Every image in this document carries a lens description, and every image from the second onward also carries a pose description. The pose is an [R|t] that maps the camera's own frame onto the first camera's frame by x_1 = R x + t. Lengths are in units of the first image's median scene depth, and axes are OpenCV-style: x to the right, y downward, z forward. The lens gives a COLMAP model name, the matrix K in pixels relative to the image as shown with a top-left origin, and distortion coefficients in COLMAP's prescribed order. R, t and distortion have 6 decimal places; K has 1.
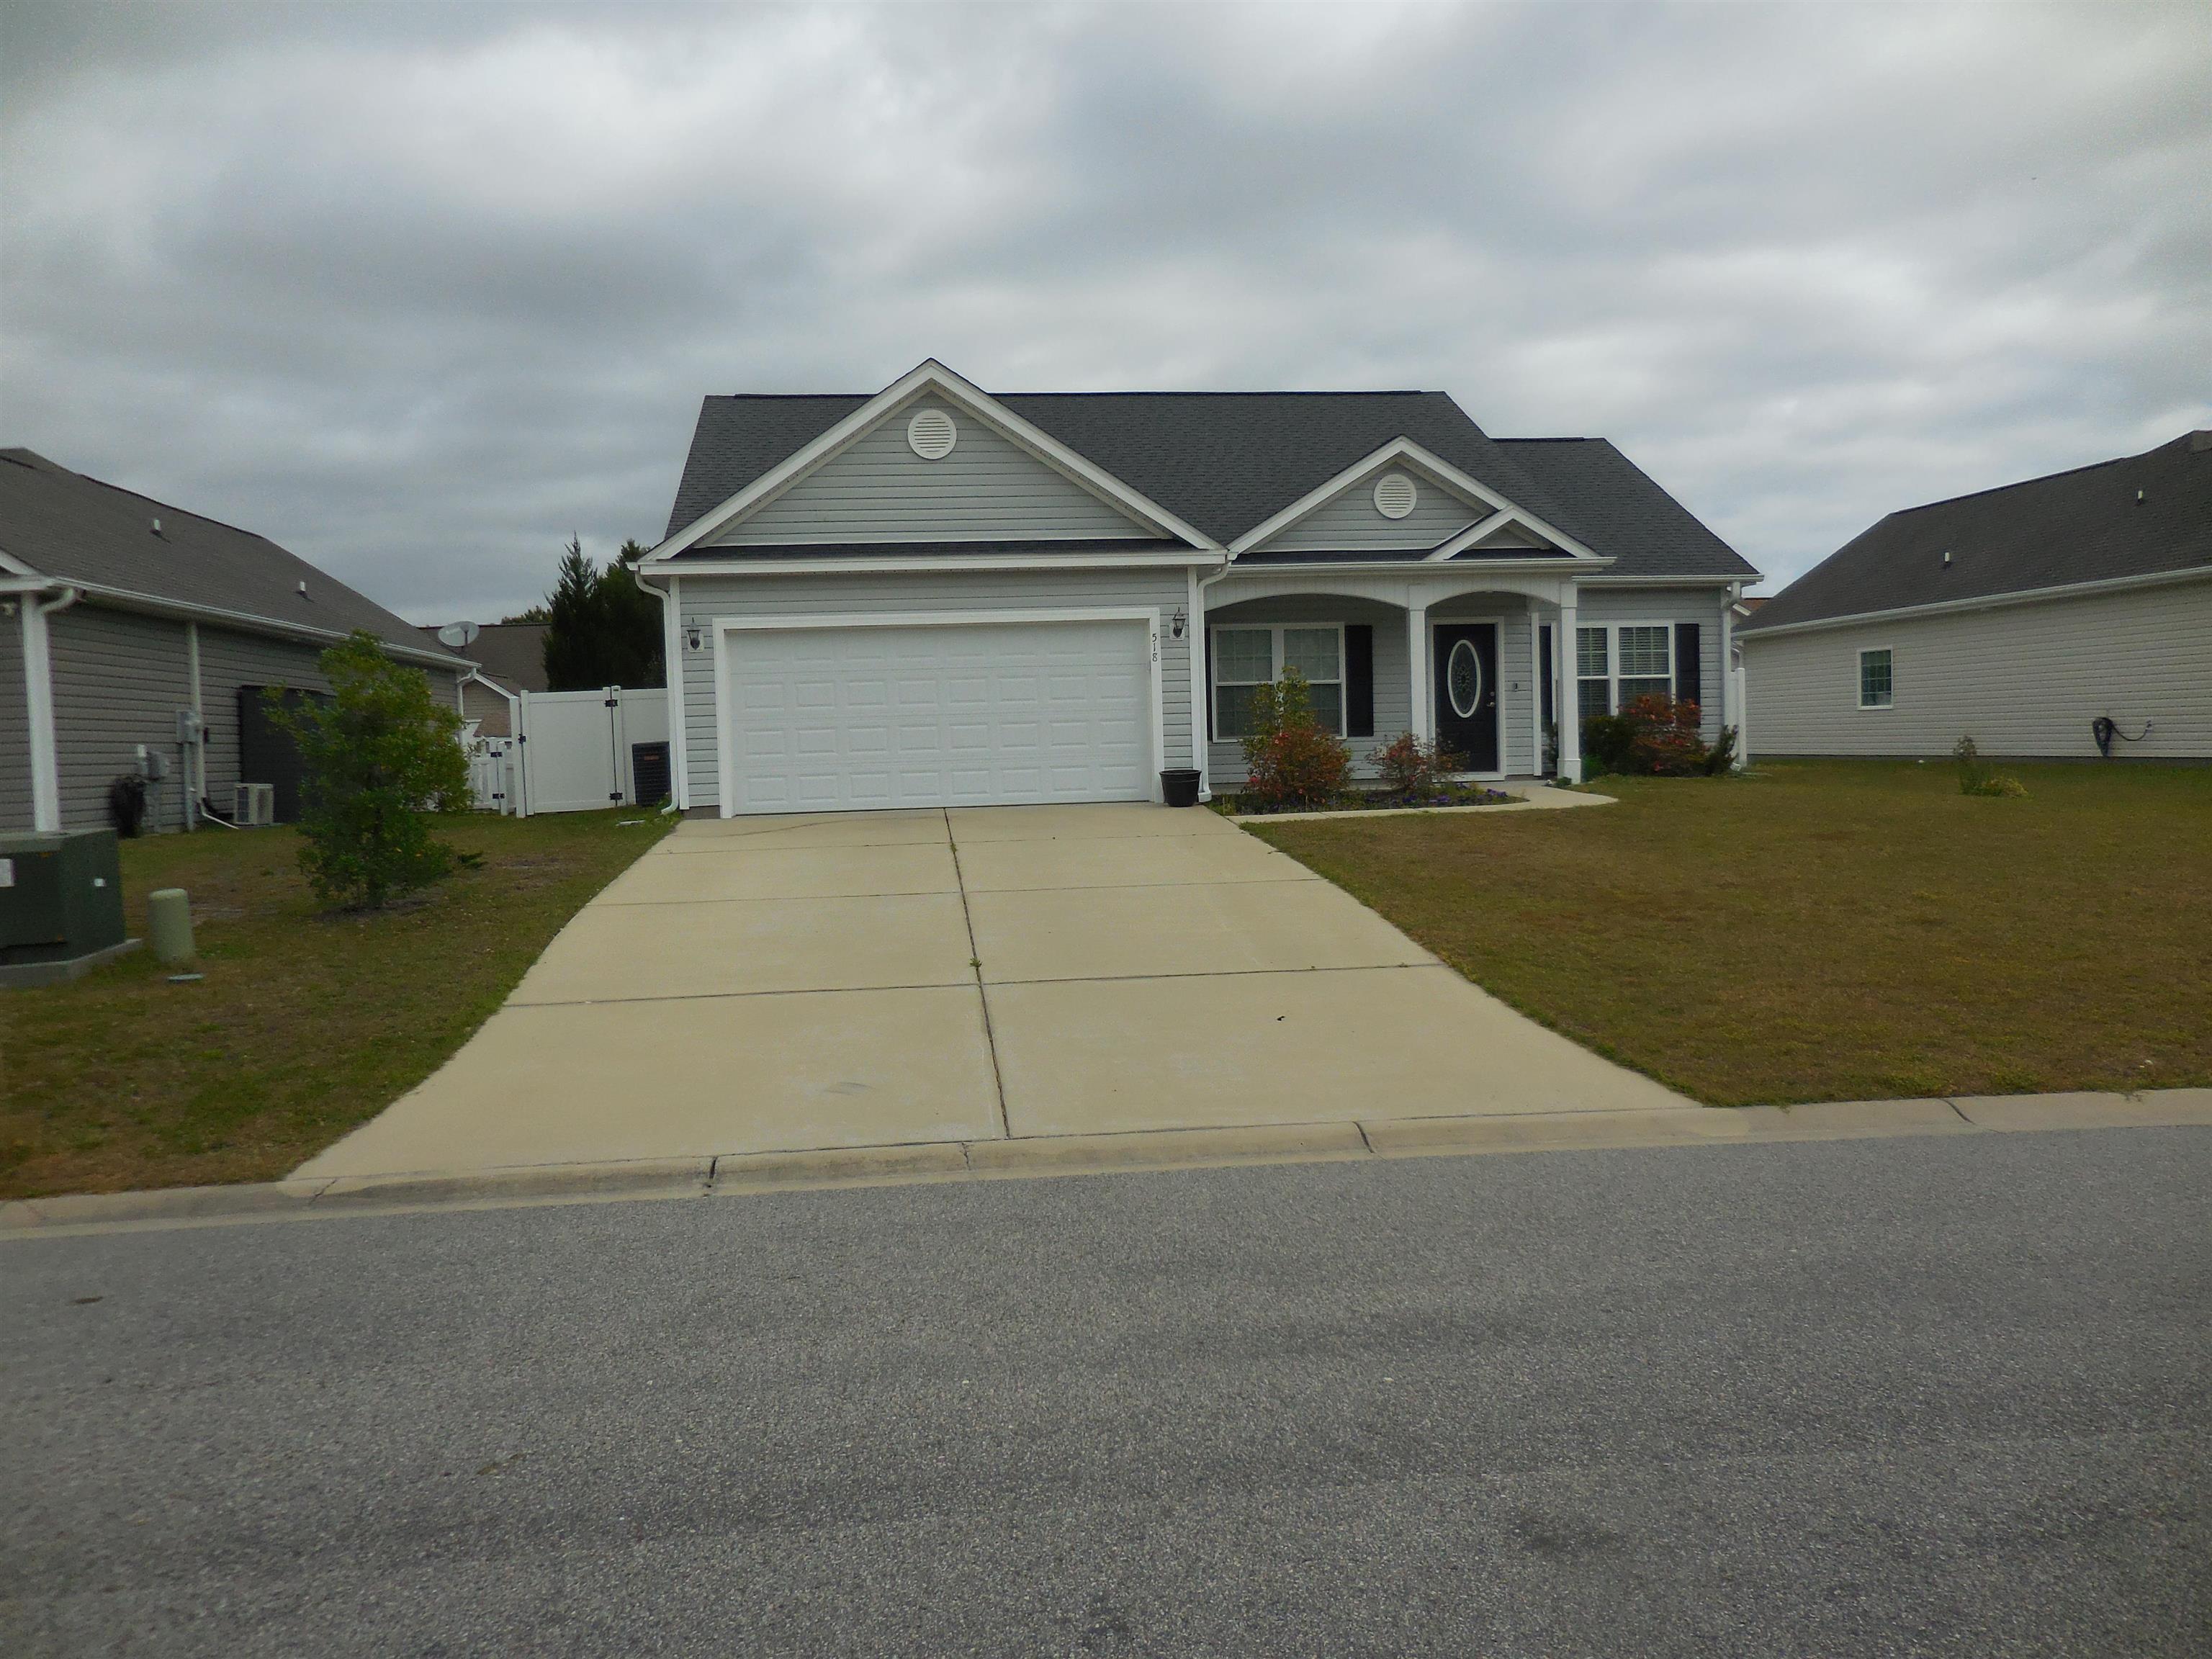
lens RADIAL K [[1678.0, 0, 1110.2], [0, 1678.0, 832.8], [0, 0, 1]] dist [-0.033098, 0.025396]
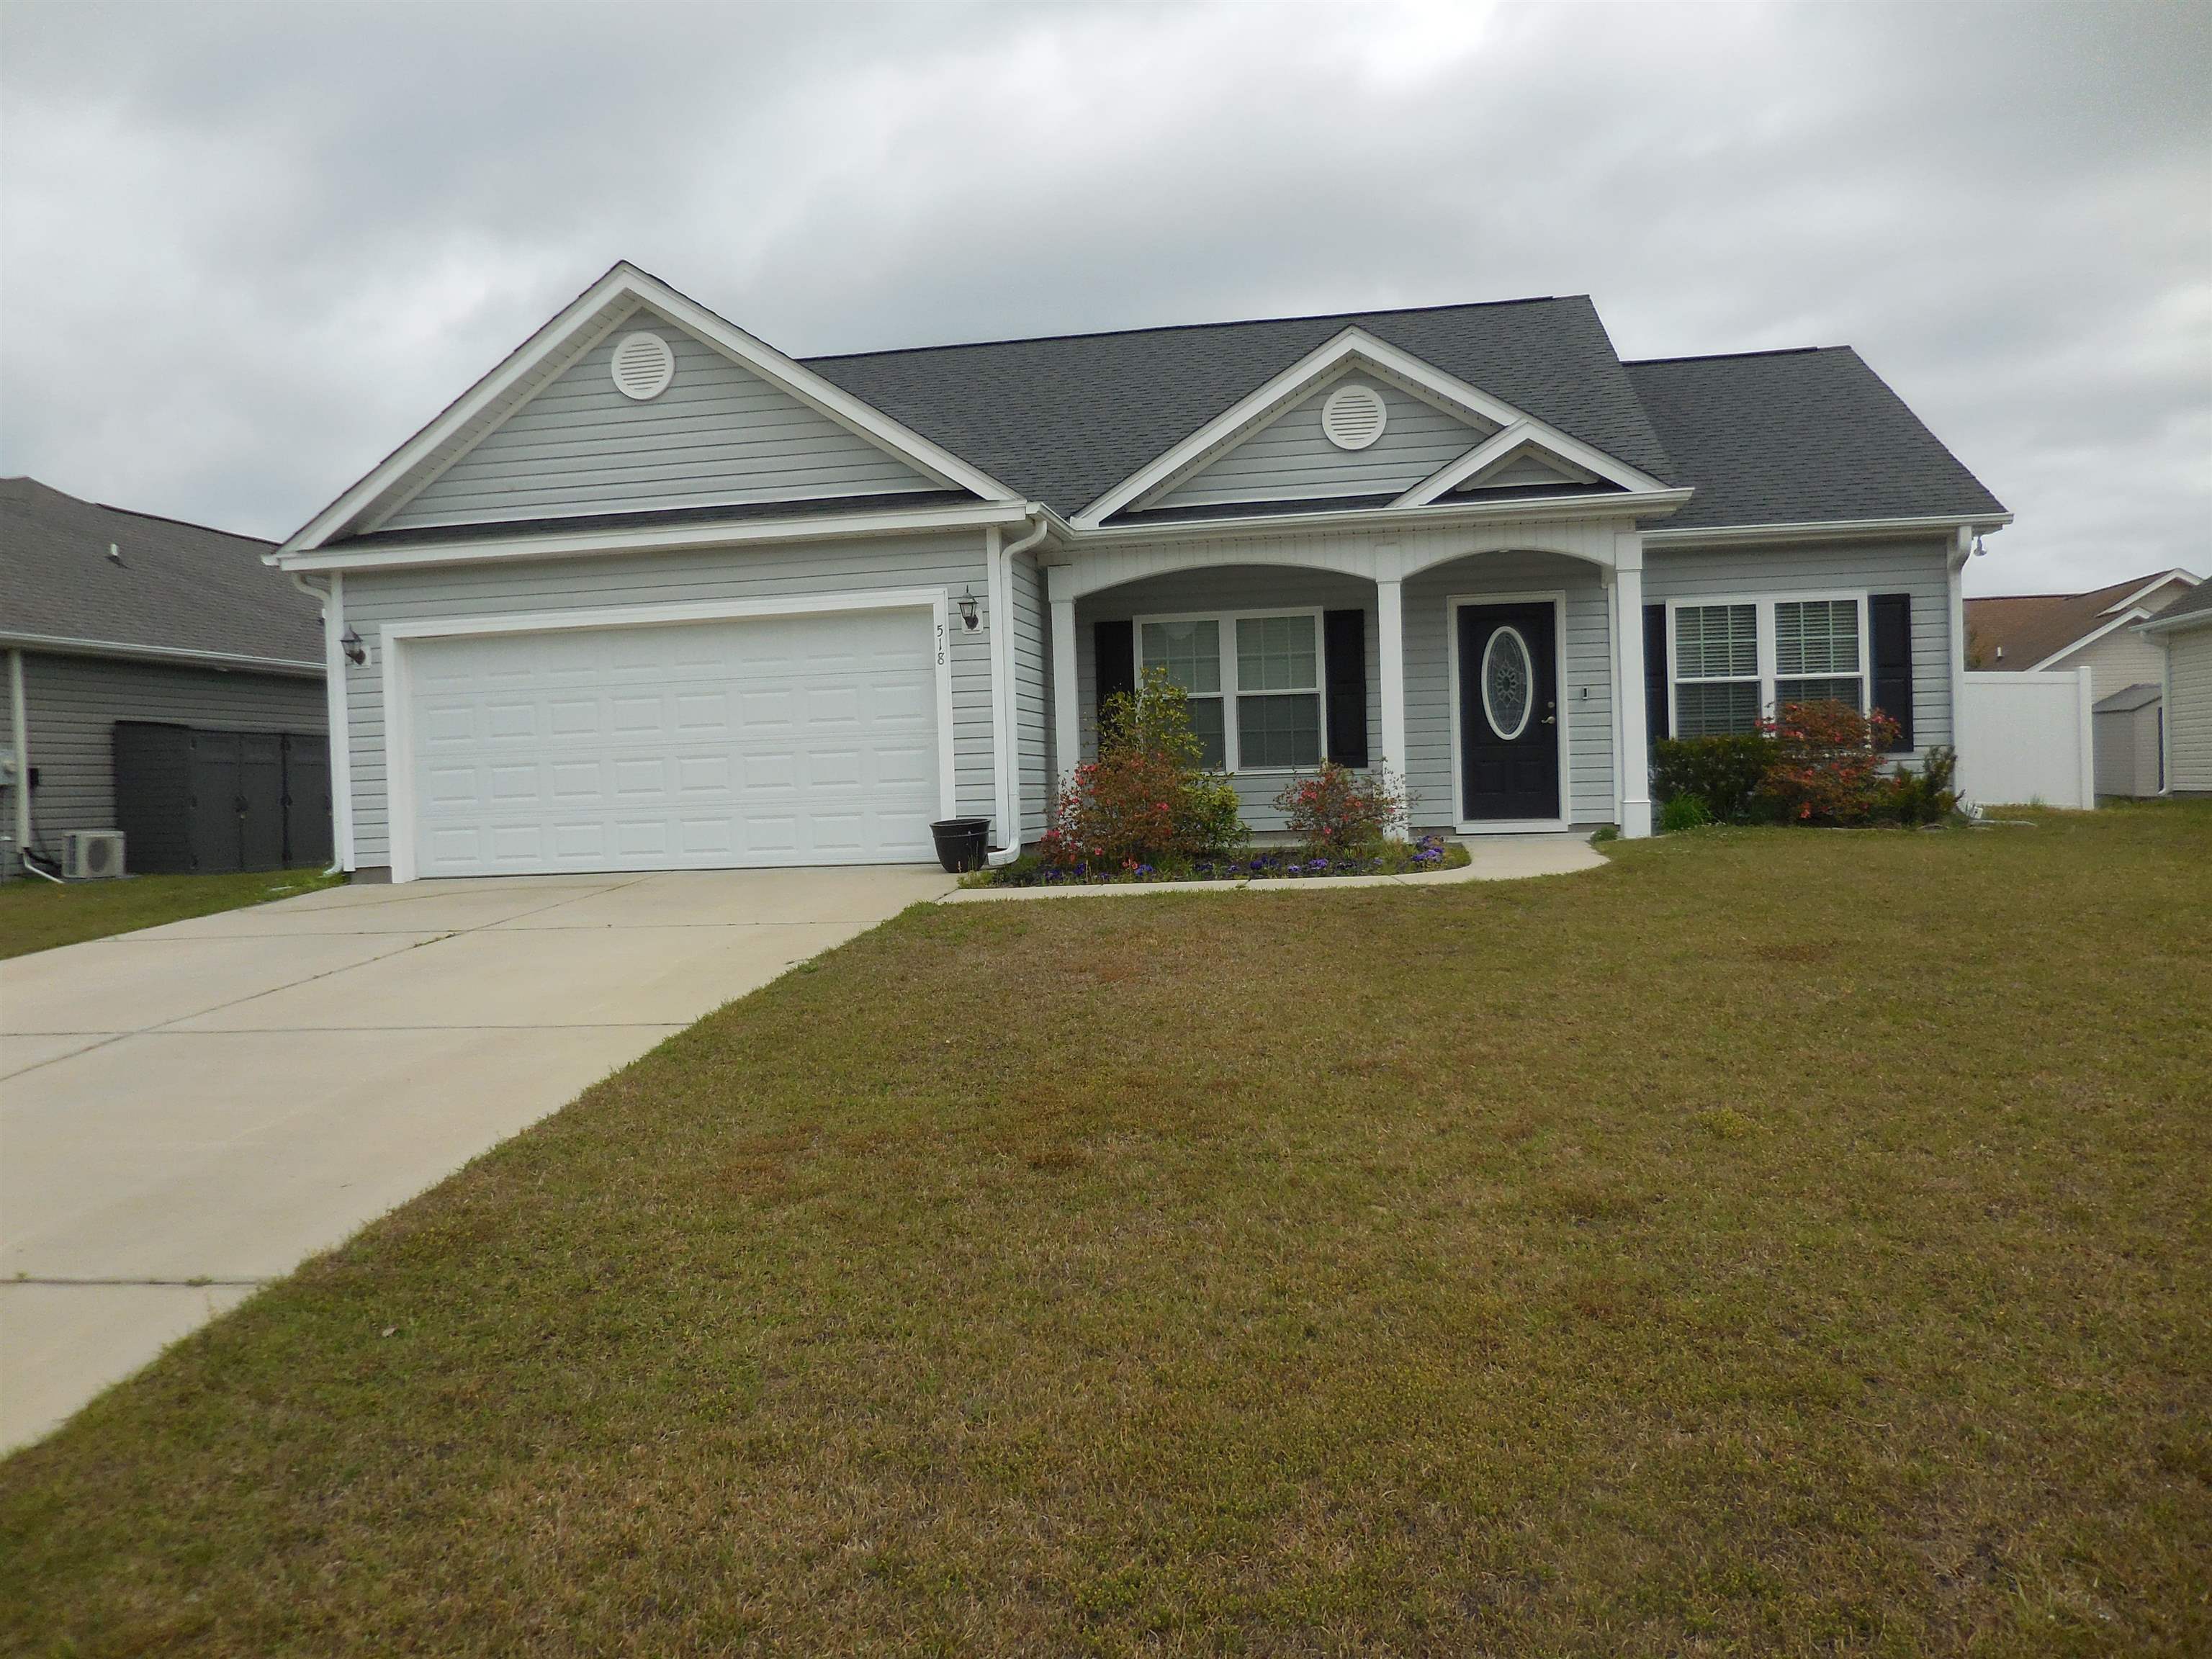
lens RADIAL K [[1678.0, 0, 1094.5], [0, 1678.0, 835.6], [0, 0, 1]] dist [-0.033098, 0.025396]
pose [[0.957508, 0.003963, -0.288379, 0.266068], [-0.008887, 0.999836, -0.015767, -0.018739], [0.288269, 0.017660, 0.957386, 0.318118]]
